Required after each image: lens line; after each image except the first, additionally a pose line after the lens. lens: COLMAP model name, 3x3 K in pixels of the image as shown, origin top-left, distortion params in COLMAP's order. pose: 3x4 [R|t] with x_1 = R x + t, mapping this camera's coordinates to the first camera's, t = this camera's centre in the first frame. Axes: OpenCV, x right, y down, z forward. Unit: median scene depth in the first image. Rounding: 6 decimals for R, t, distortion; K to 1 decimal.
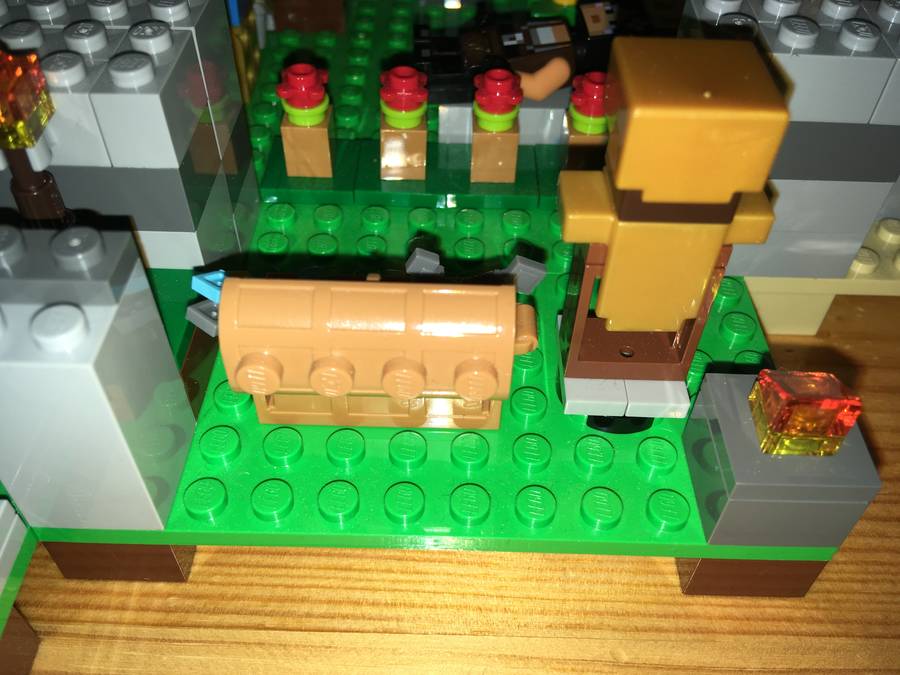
lens RADIAL K [[799.4, 0, 445.4], [0, 799.4, 340.4], [0, 0, 1]] dist [0.088371, -0.140714]
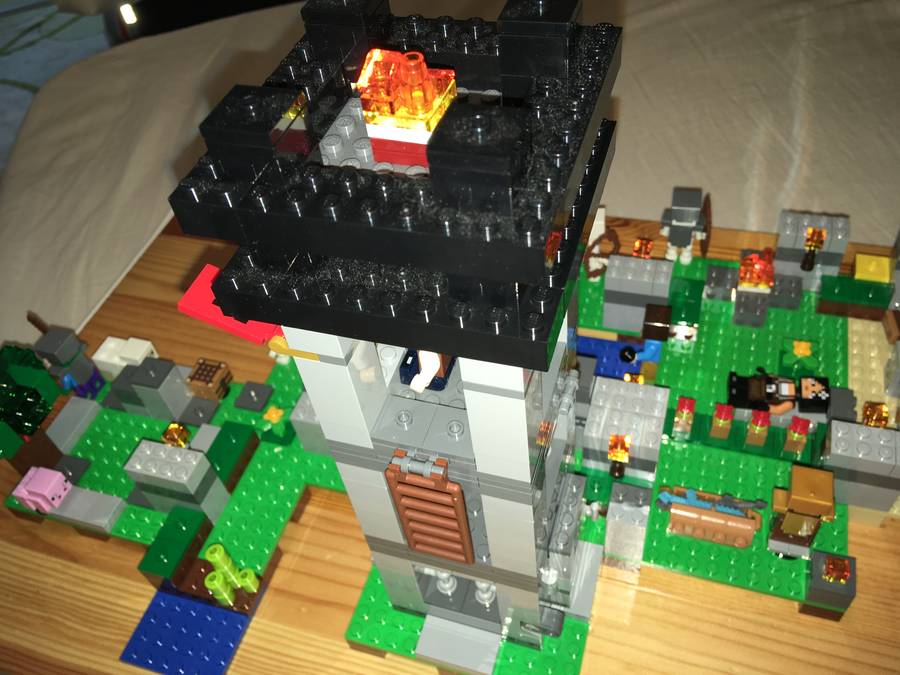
lens RADIAL K [[799.4, 0, 445.7], [0, 799.4, 340.6], [0, 0, 1]] dist [0.088371, -0.140714]
pose [[0.948104, 0.130443, -0.289971, -0.234701], [-0.111370, 0.990439, 0.081407, -0.846723], [0.297818, -0.044889, 0.953567, -2.394311]]
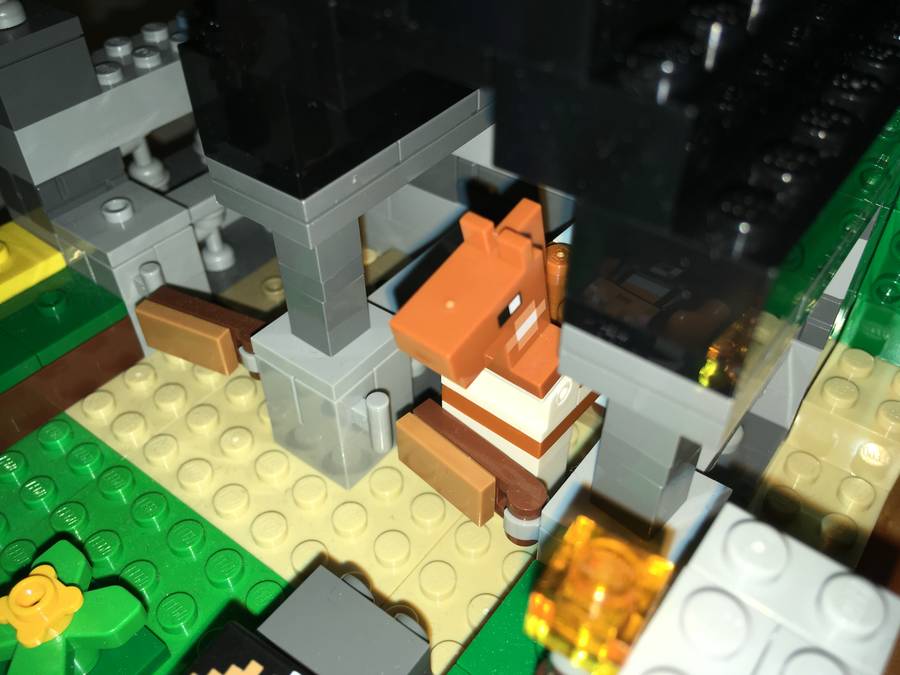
lens RADIAL K [[799.4, 0, 450.6], [0, 799.4, 337.4], [0, 0, 1]] dist [0.088371, -0.140714]
pose [[0.598055, -0.564071, 0.569345, 0.176718], [0.585670, 0.792526, 0.169981, -0.809502], [-0.547102, 0.231790, 0.804334, 0.604806]]
